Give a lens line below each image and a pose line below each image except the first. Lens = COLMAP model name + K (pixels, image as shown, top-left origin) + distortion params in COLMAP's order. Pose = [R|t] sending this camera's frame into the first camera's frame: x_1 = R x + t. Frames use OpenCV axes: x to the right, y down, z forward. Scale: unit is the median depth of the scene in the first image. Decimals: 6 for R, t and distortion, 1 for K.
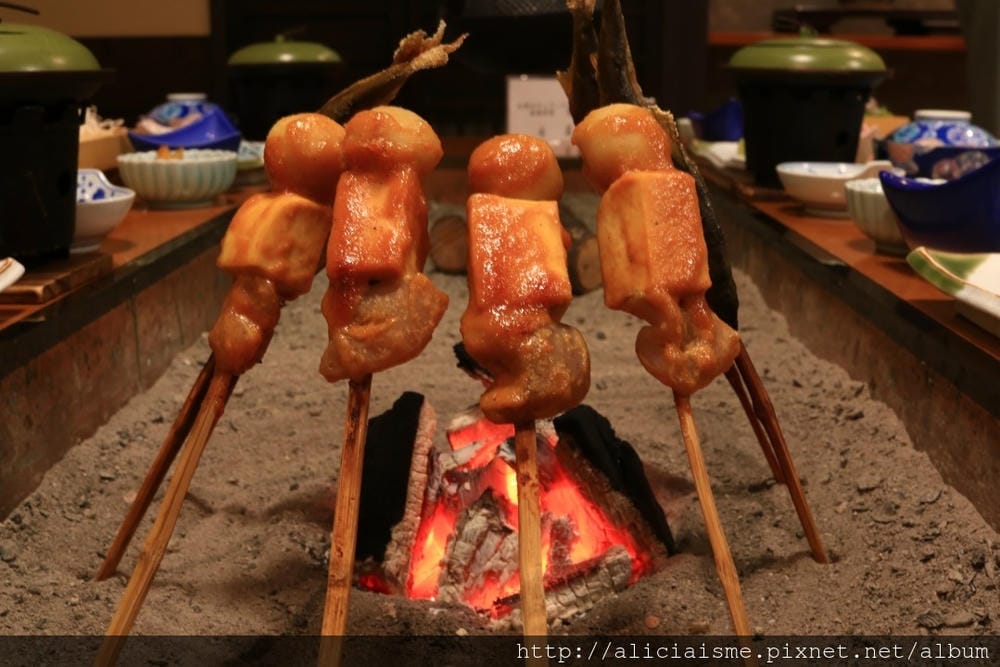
lens RADIAL K [[1119.8, 0, 500.0], [0, 1119.8, 333.5], [0, 0, 1]] dist [-0.056763, -0.024092]
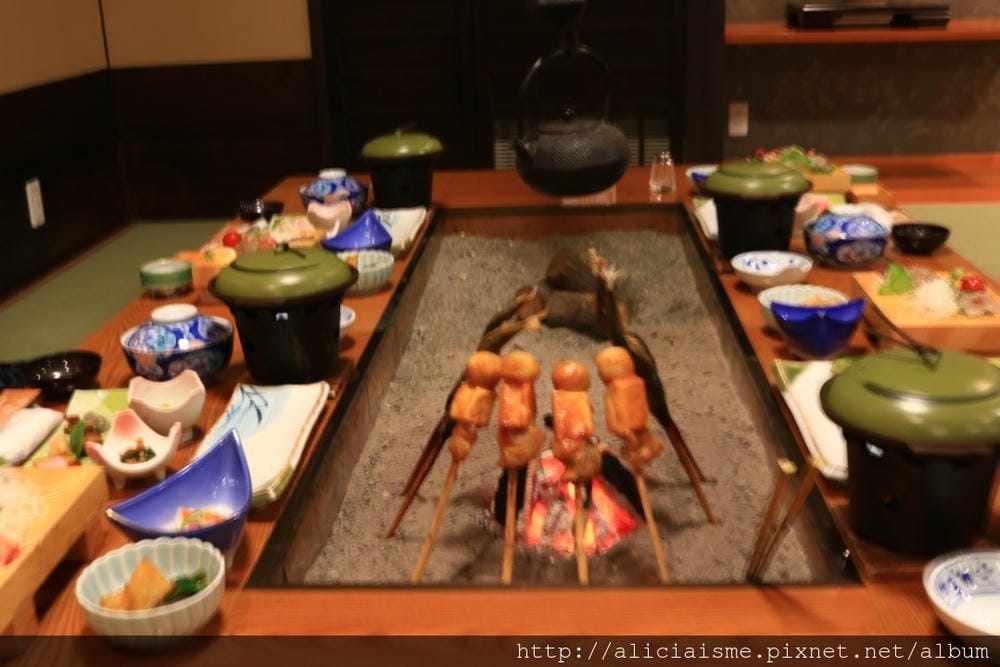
lens RADIAL K [[1119.8, 0, 500.0], [0, 1119.8, 333.5], [0, 0, 1]] dist [-0.056763, -0.024092]
pose [[0.998423, -0.025140, -0.050199, -0.012328], [0.029643, 0.995402, 0.091081, -0.377608], [0.047678, -0.092426, 0.994577, -1.164854]]
